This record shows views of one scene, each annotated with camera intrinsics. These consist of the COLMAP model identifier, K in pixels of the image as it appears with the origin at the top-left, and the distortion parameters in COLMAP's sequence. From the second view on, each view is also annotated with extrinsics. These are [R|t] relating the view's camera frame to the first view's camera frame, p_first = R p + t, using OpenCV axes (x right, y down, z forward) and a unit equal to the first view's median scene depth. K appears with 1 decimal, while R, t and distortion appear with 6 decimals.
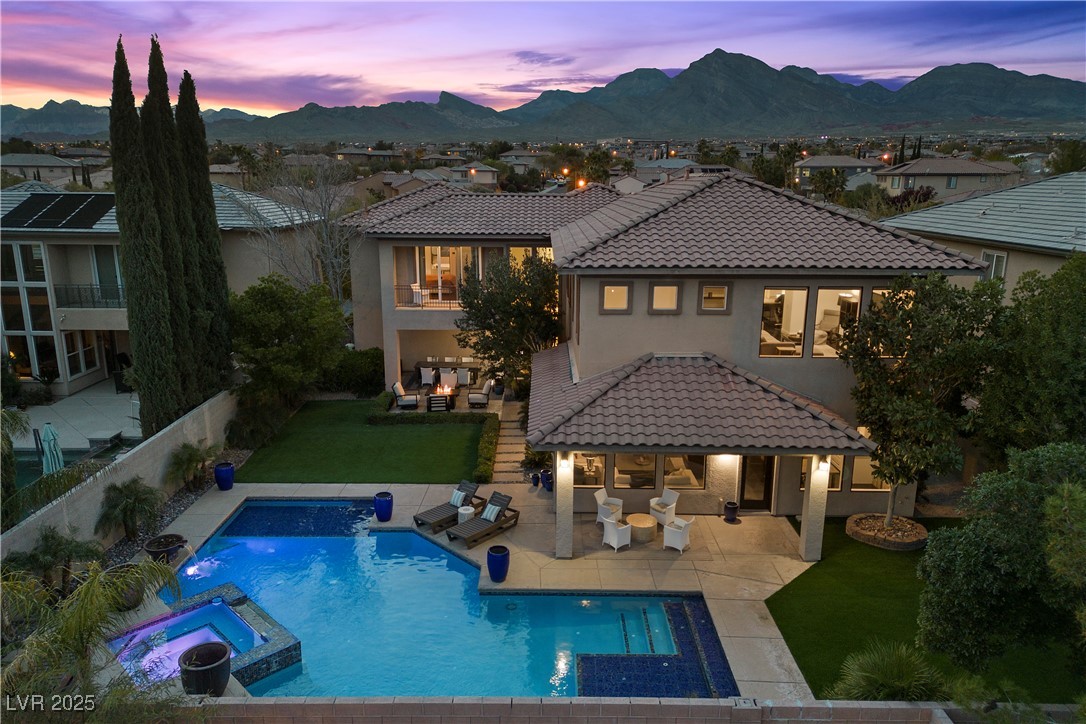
lens RADIAL K [[751.6, 0, 542.9], [0, 751.6, 360.9], [0, 0, 1]] dist [0.063178, -0.045698]
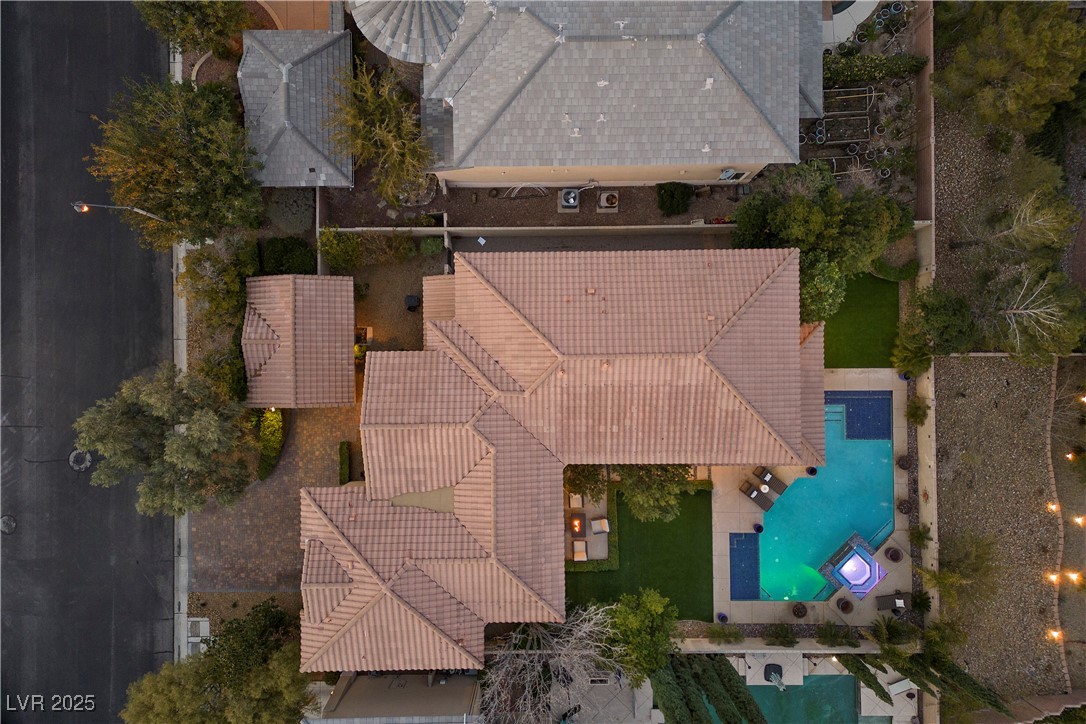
lens RADIAL K [[751.6, 0, 540.0], [0, 751.6, 369.2], [0, 0, 1]] dist [0.063178, -0.045698]
pose [[-0.010256, -0.999910, -0.008604, 0.259422], [0.214643, -0.010605, 0.976635, -1.994252], [-0.976639, 0.008170, 0.214732, 1.118338]]
